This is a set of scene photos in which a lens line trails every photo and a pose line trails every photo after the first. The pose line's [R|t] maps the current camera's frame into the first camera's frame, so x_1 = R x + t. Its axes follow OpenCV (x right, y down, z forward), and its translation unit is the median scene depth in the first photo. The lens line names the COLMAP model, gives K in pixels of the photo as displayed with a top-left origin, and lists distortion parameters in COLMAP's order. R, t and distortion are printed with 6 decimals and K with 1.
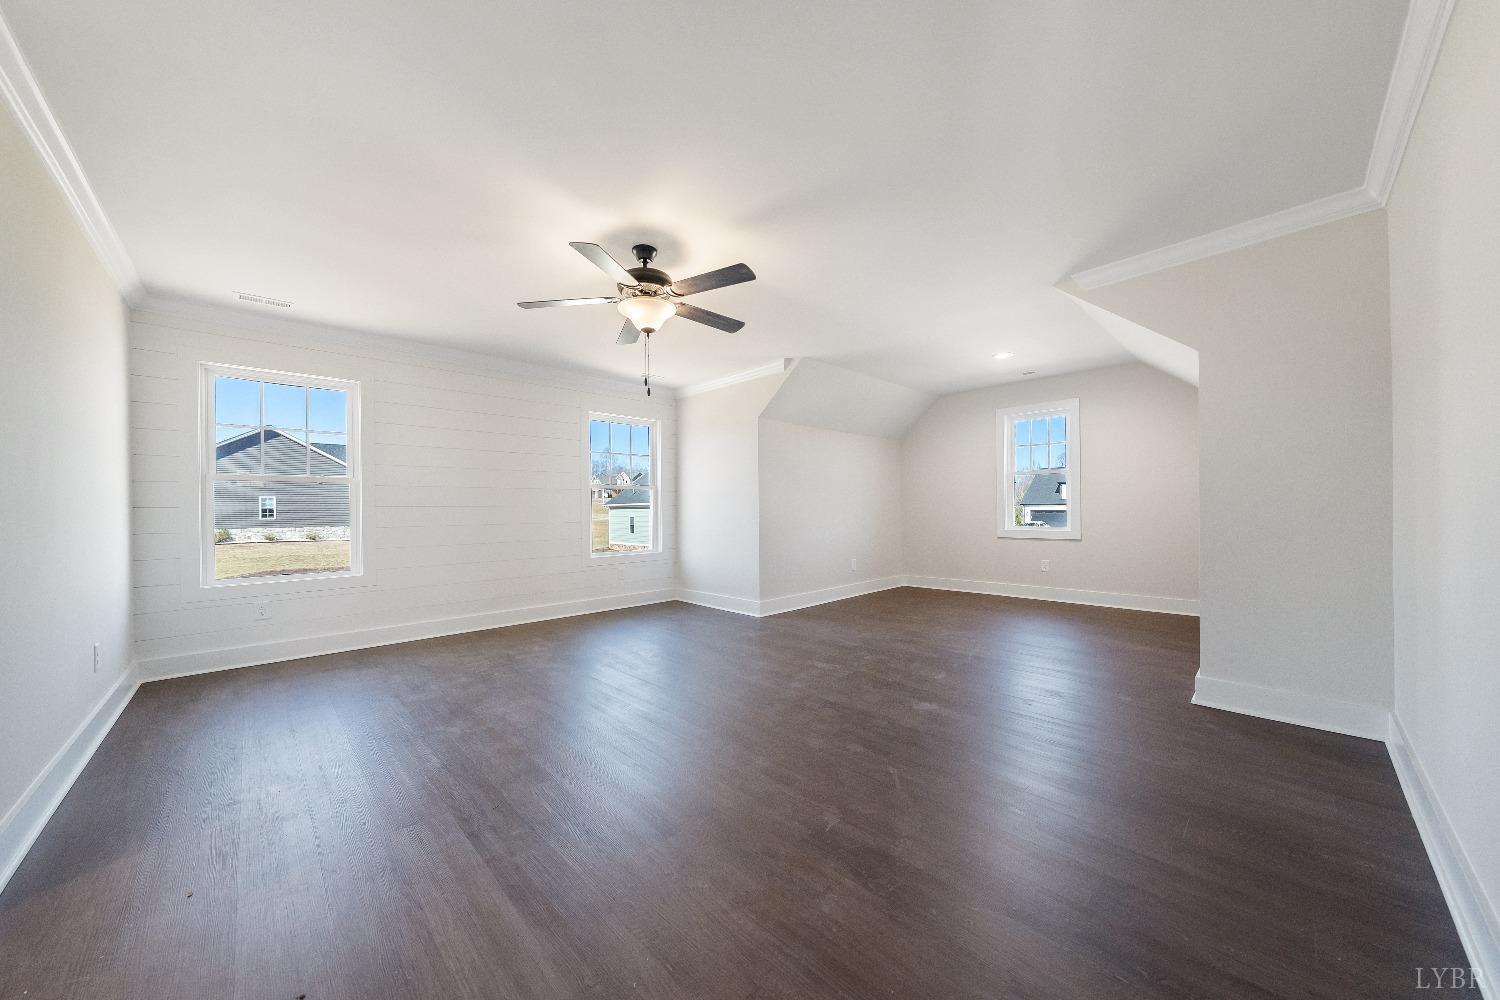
lens RADIAL K [[515.1, 0, 753.3], [0, 515.1, 512.7], [0, 0, 1]] dist [-0.000126, 0.000024]
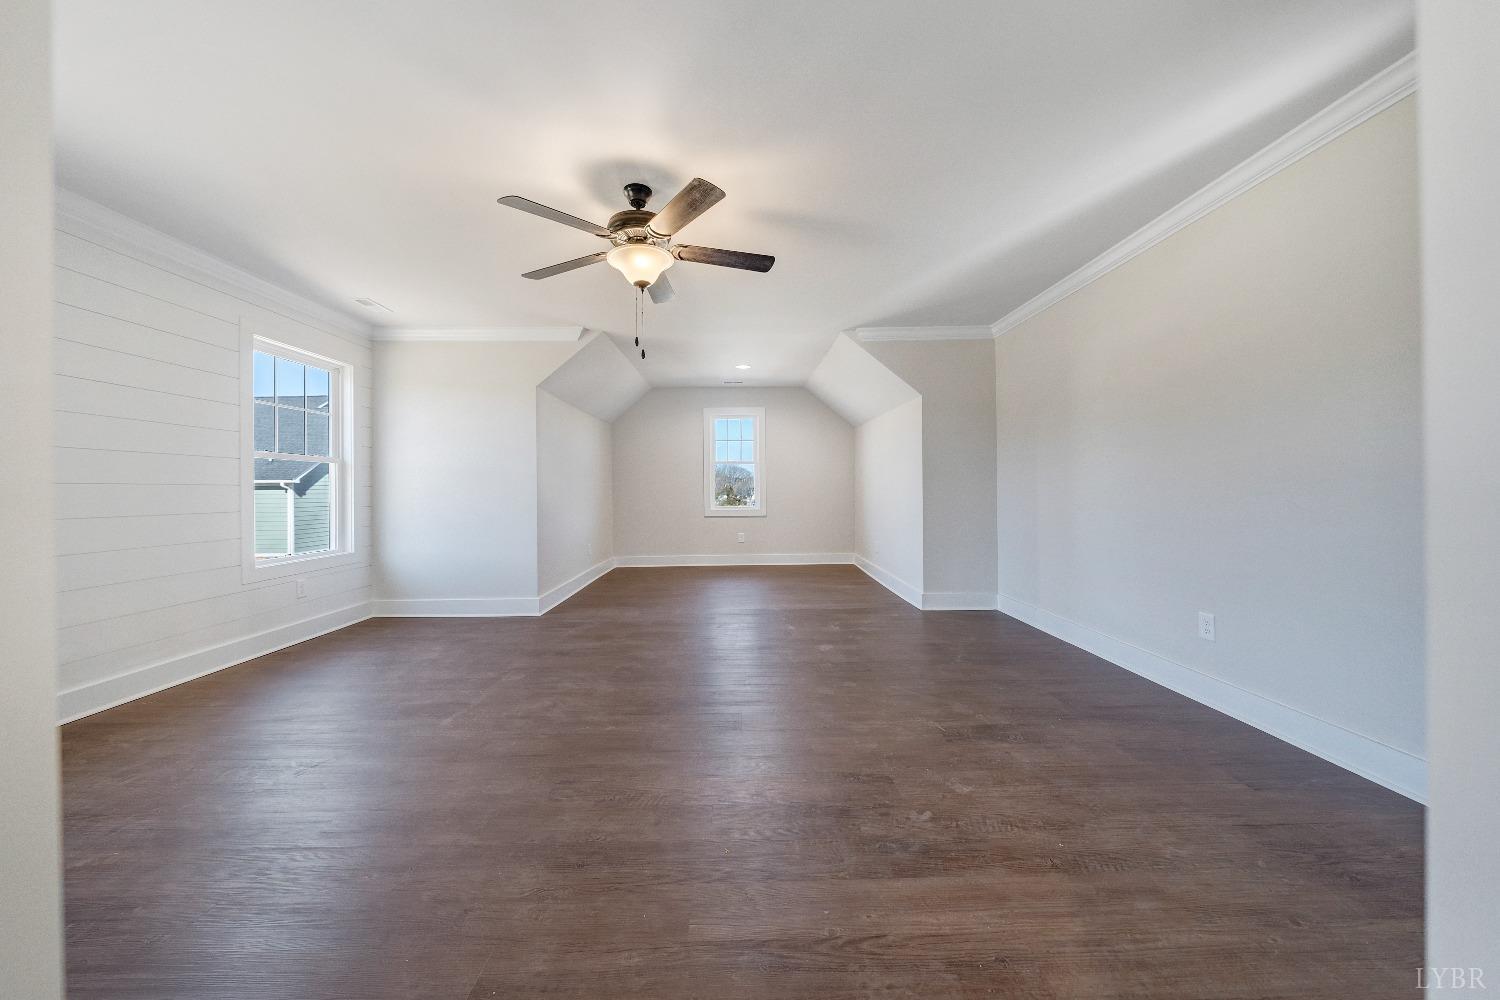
lens RADIAL K [[515.2, 0, 748.5], [0, 515.2, 495.2], [0, 0, 1]] dist [-0.000321, 0.000041]
pose [[0.688691, -0.000817, 0.725054, -0.363328], [0.004435, 0.999985, -0.003086, 0.003616], [-0.725041, 0.005341, 0.688685, 0.138530]]
